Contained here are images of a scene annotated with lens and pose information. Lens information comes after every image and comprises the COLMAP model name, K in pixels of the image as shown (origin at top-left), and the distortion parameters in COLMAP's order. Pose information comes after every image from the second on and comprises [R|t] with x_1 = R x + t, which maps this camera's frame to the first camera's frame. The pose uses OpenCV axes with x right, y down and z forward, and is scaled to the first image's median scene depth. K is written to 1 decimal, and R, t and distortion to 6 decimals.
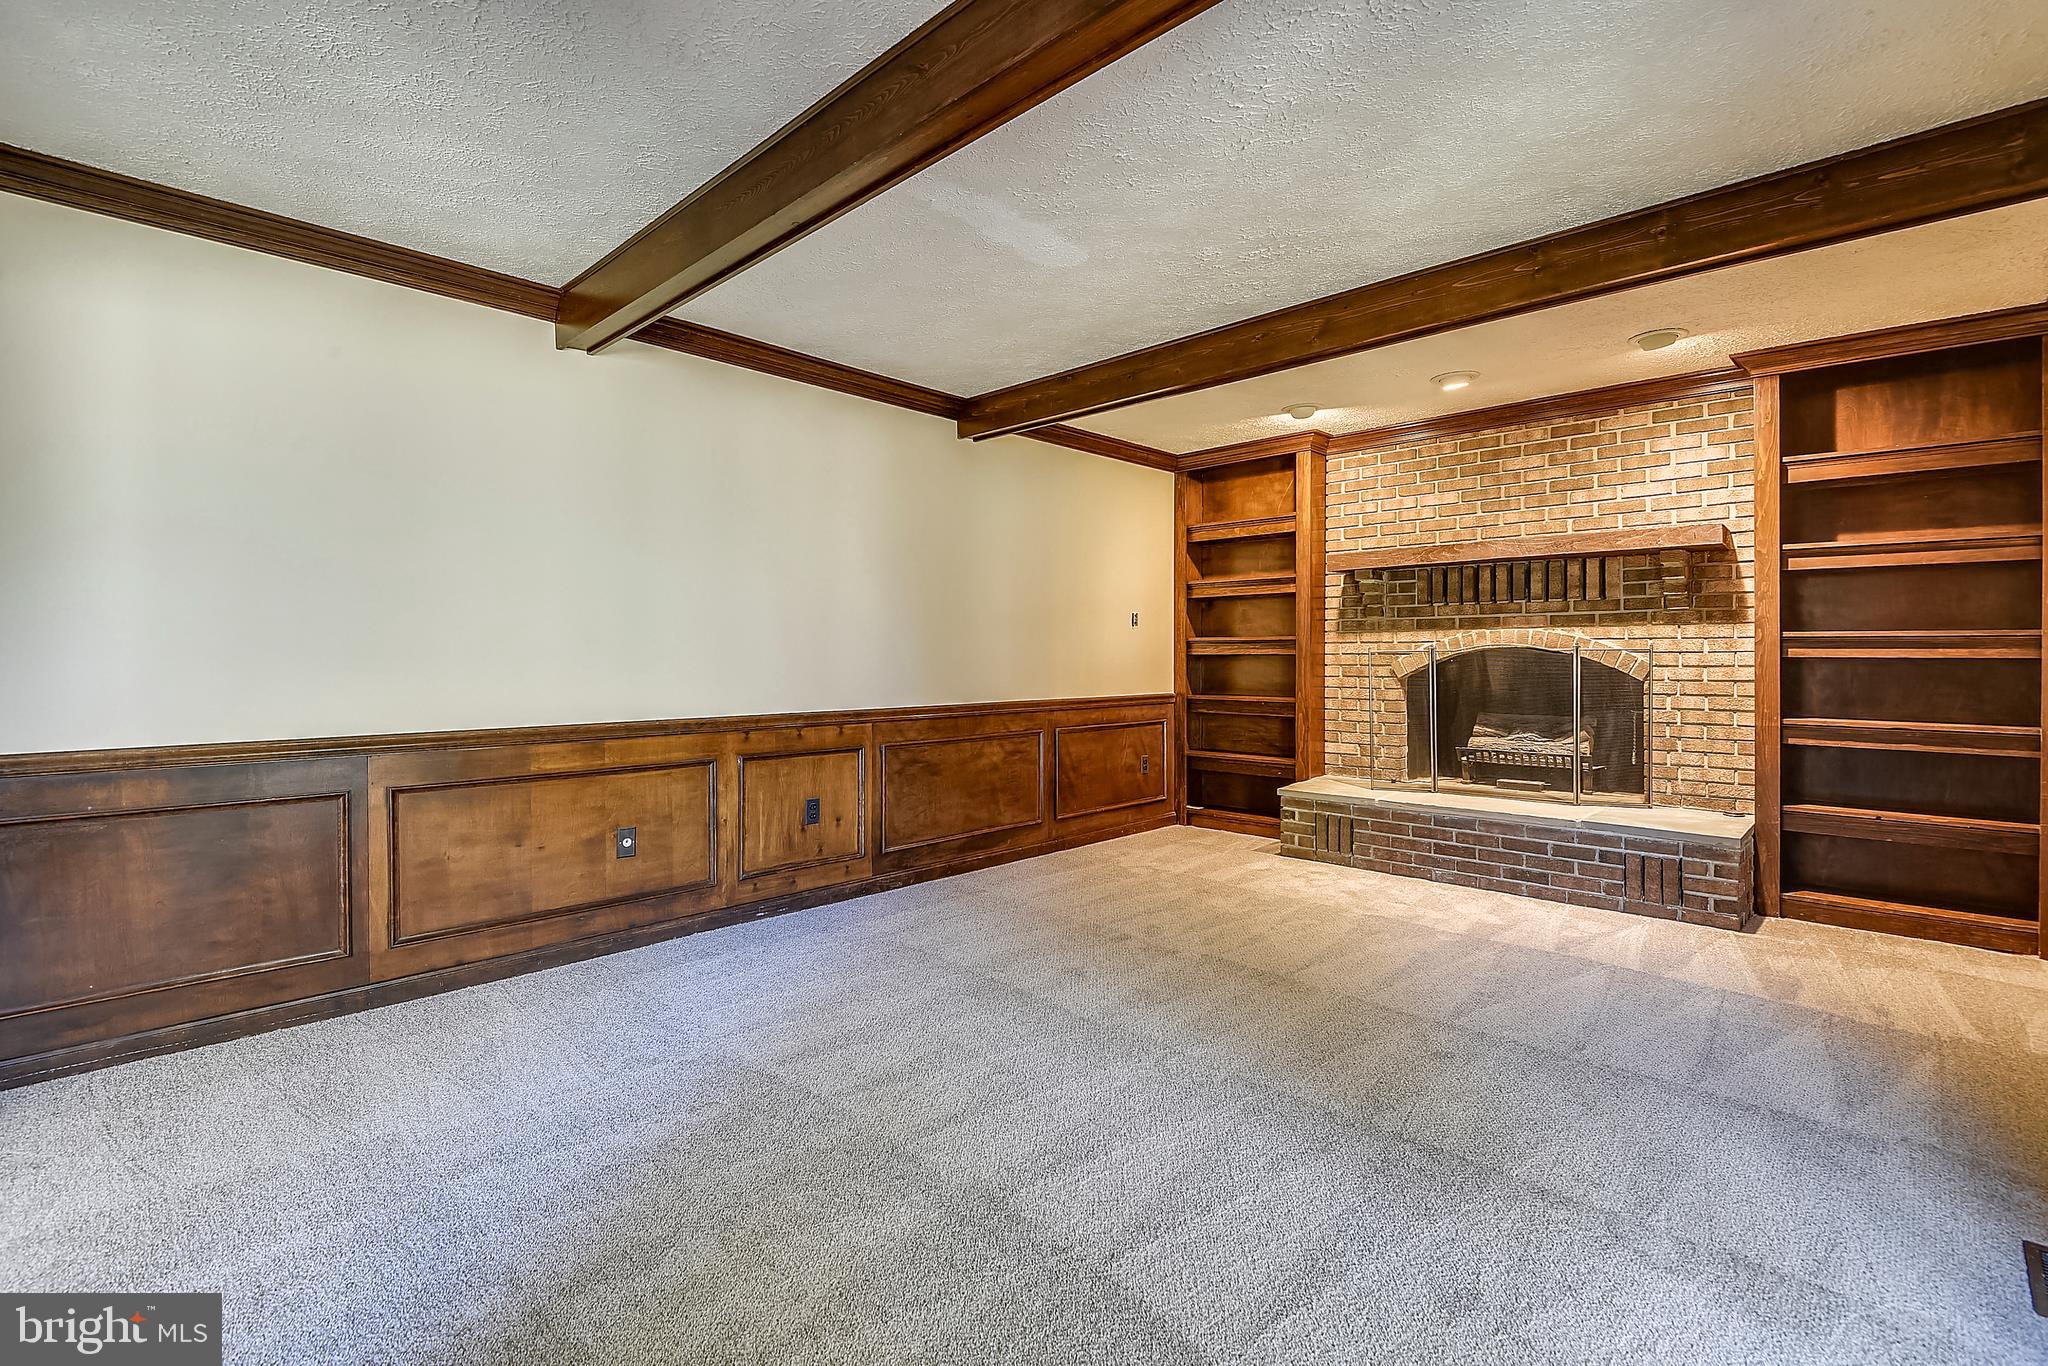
lens RADIAL K [[942.4, 0, 1015.9], [0, 942.4, 663.0], [0, 0, 1]] dist [0.002503, -0.001491]
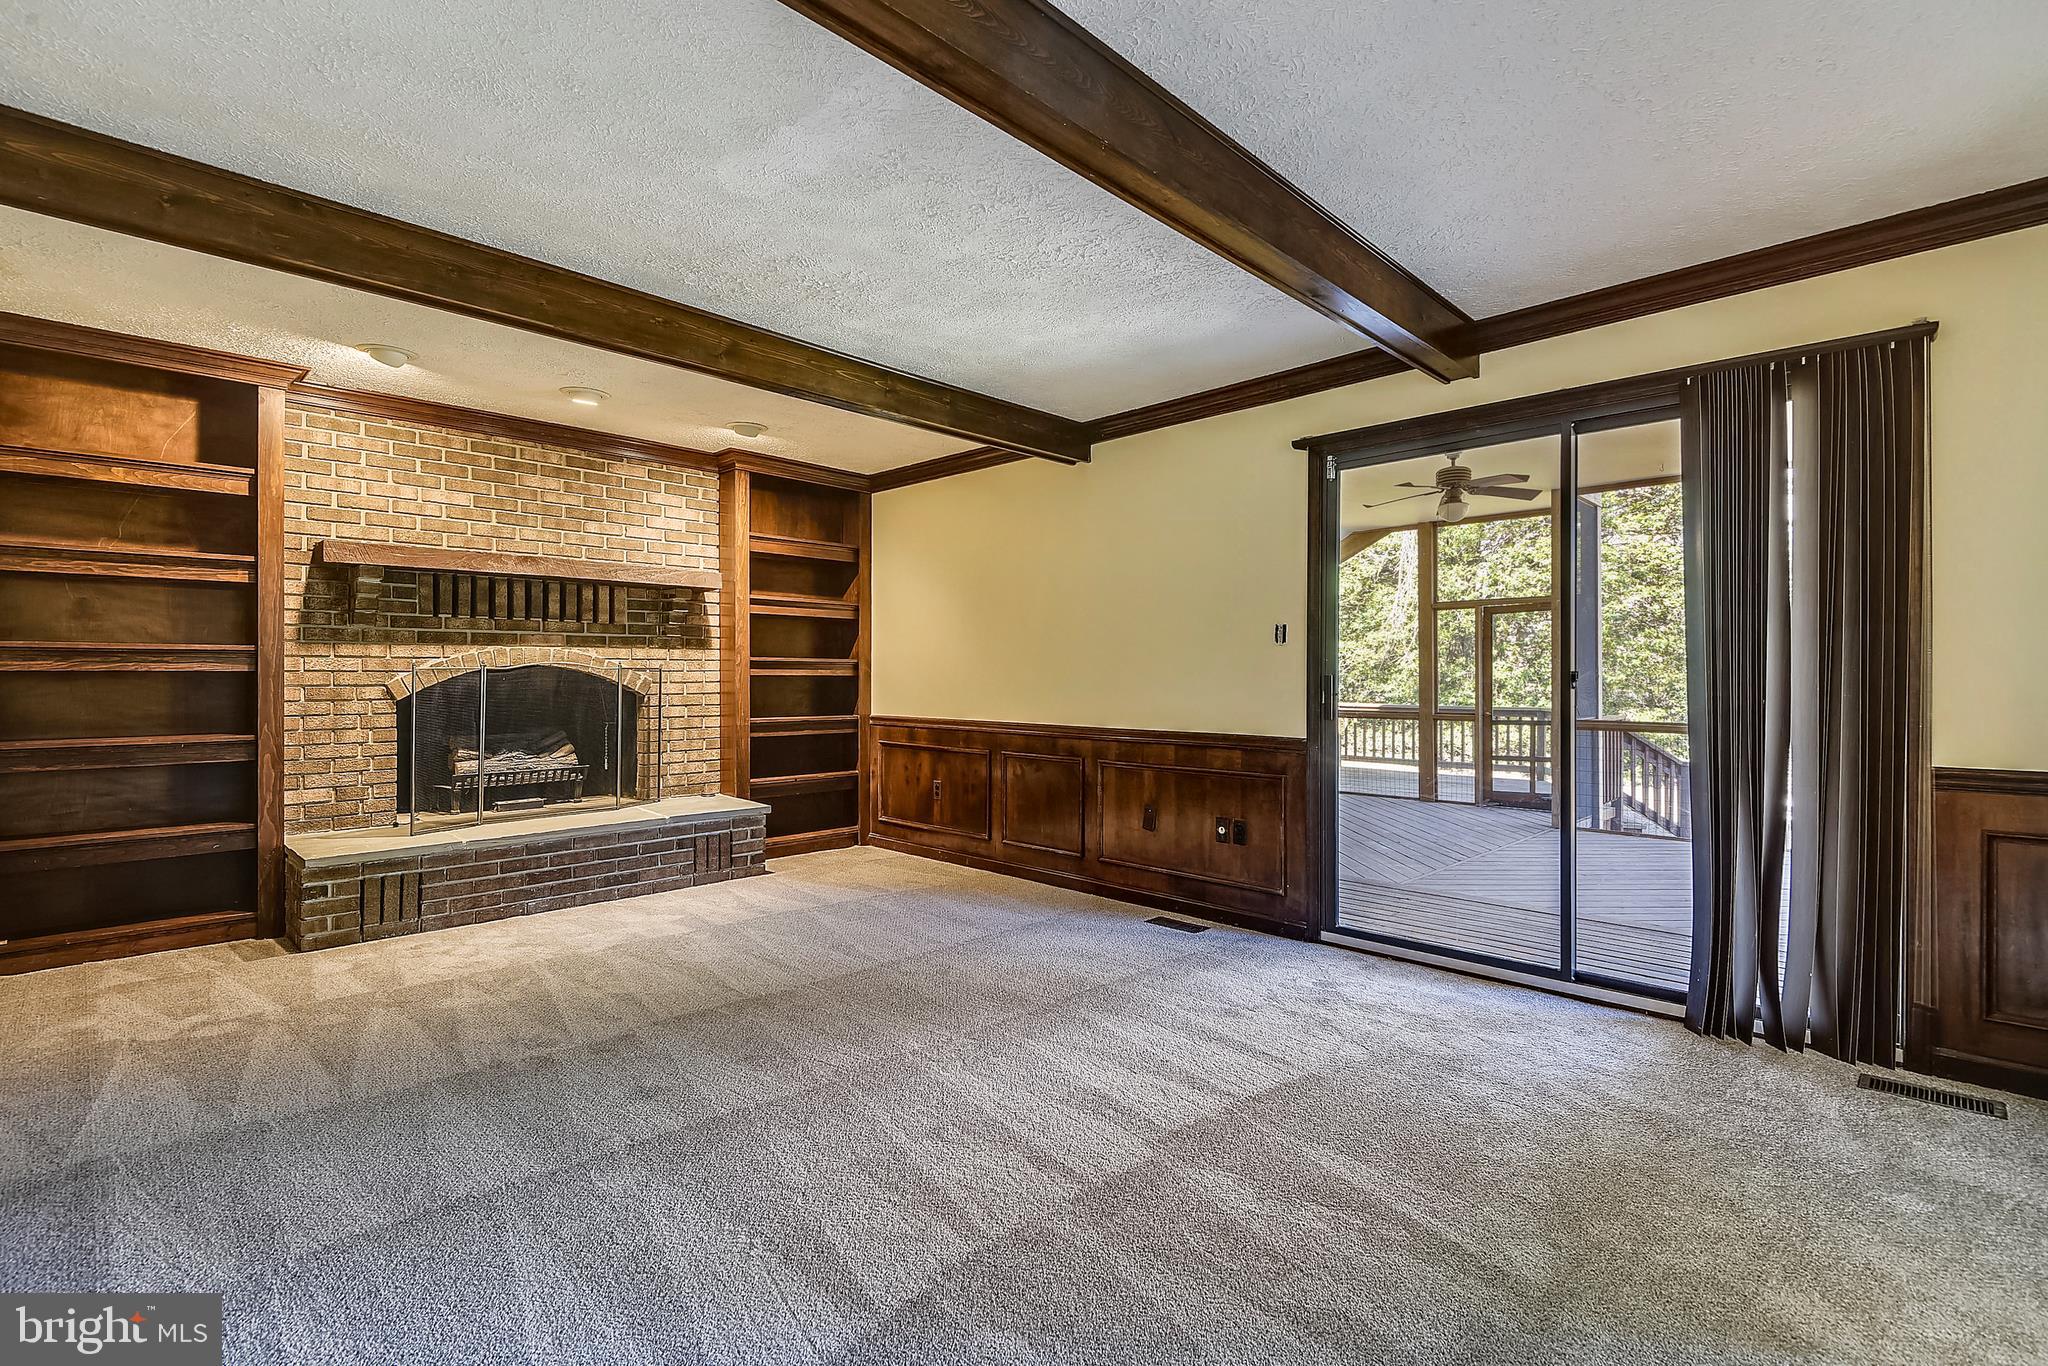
lens RADIAL K [[942.4, 0, 1060.6], [0, 942.4, 680.1], [0, 0, 1]] dist [0.002503, -0.001491]
pose [[-0.030409, -0.006652, 0.999515, -0.508758], [0.005785, 0.999960, 0.006831, -0.004868], [-0.999521, 0.005990, -0.030369, 0.499294]]
